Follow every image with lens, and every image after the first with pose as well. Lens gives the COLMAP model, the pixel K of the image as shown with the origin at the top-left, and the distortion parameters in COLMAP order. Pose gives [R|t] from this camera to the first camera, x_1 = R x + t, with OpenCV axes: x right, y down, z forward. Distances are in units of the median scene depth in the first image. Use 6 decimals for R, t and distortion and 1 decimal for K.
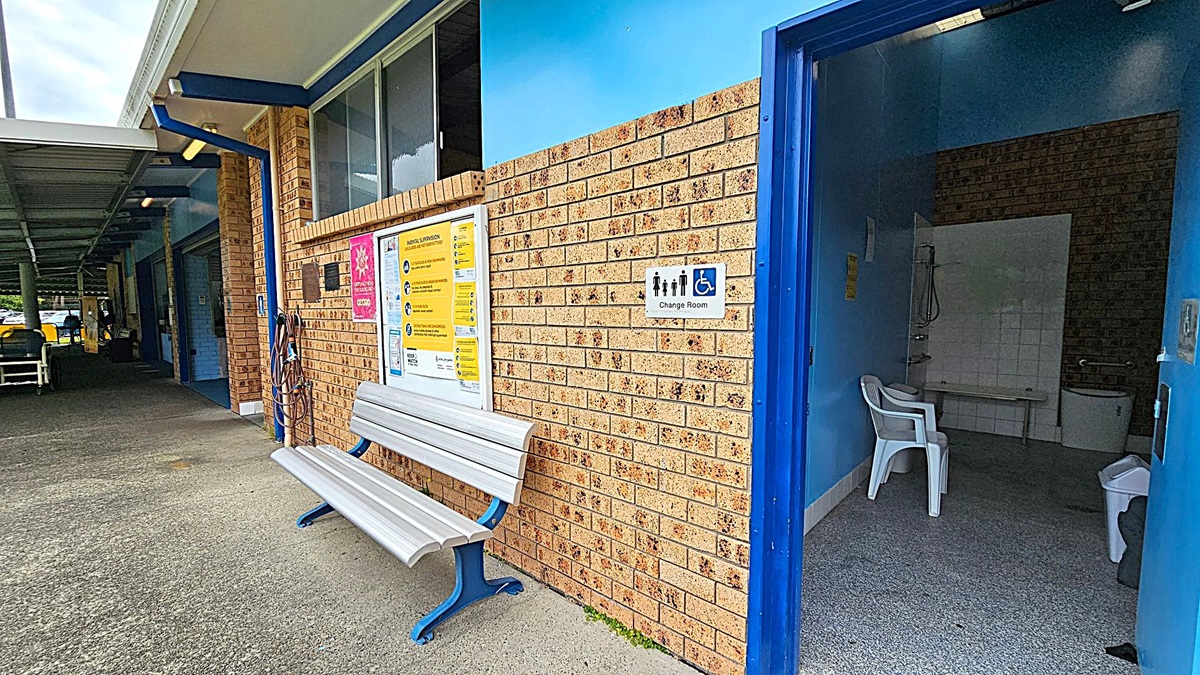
lens RADIAL K [[493.8, 0, 598.9], [0, 493.8, 353.2], [0, 0, 1]] dist [-0.000632, -0.000384]
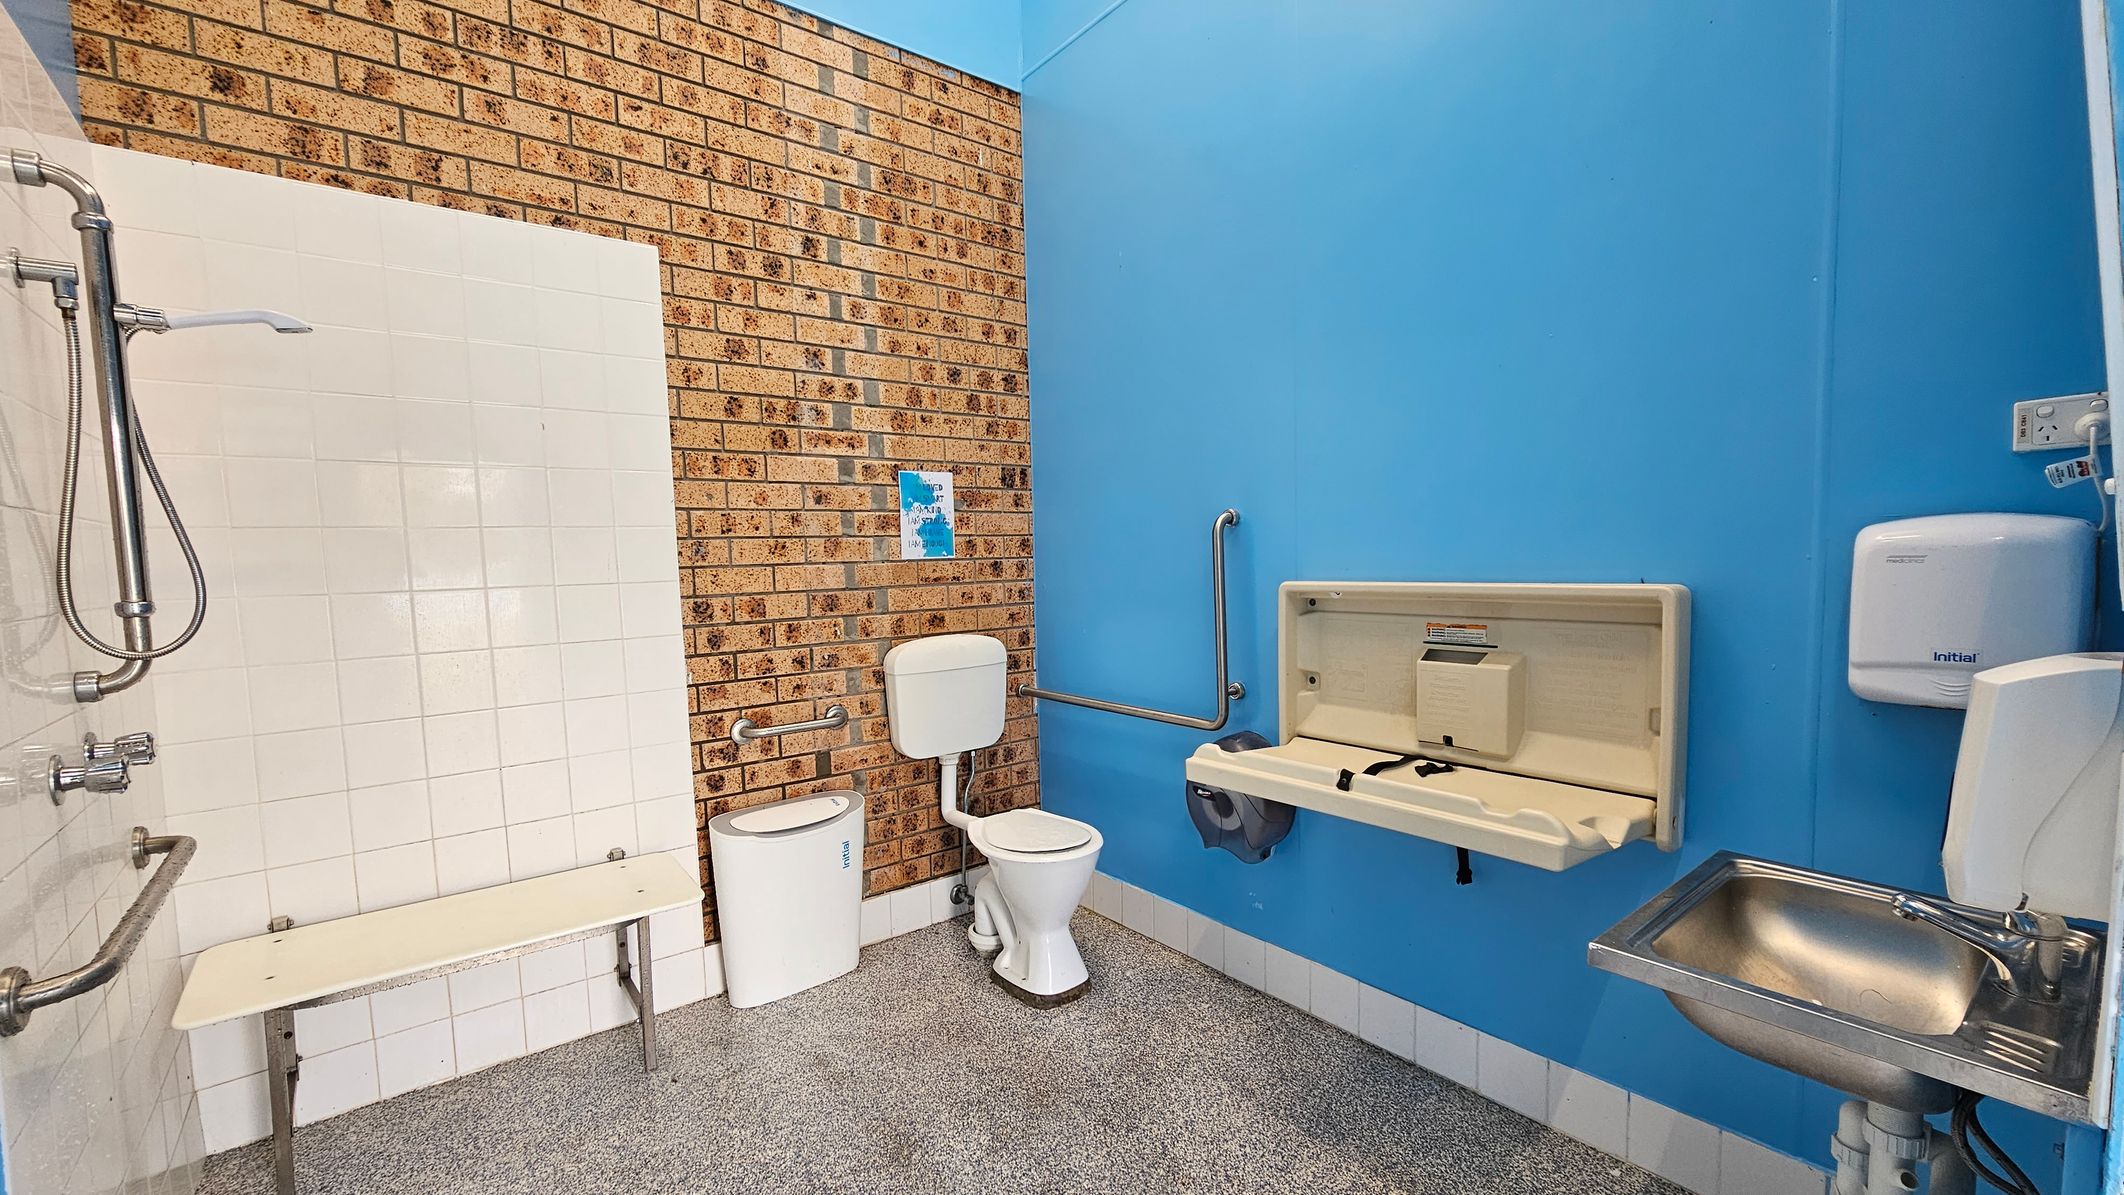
lens RADIAL K [[874.0, 0, 1060.0], [0, 874.0, 625.3], [0, 0, 1]] dist [-0.000632, -0.000384]
pose [[0.175666, -0.074571, 0.981621, 0.461410], [0.119784, 0.991337, 0.053873, -0.055265], [-0.977135, 0.108119, 0.183077, 0.683349]]
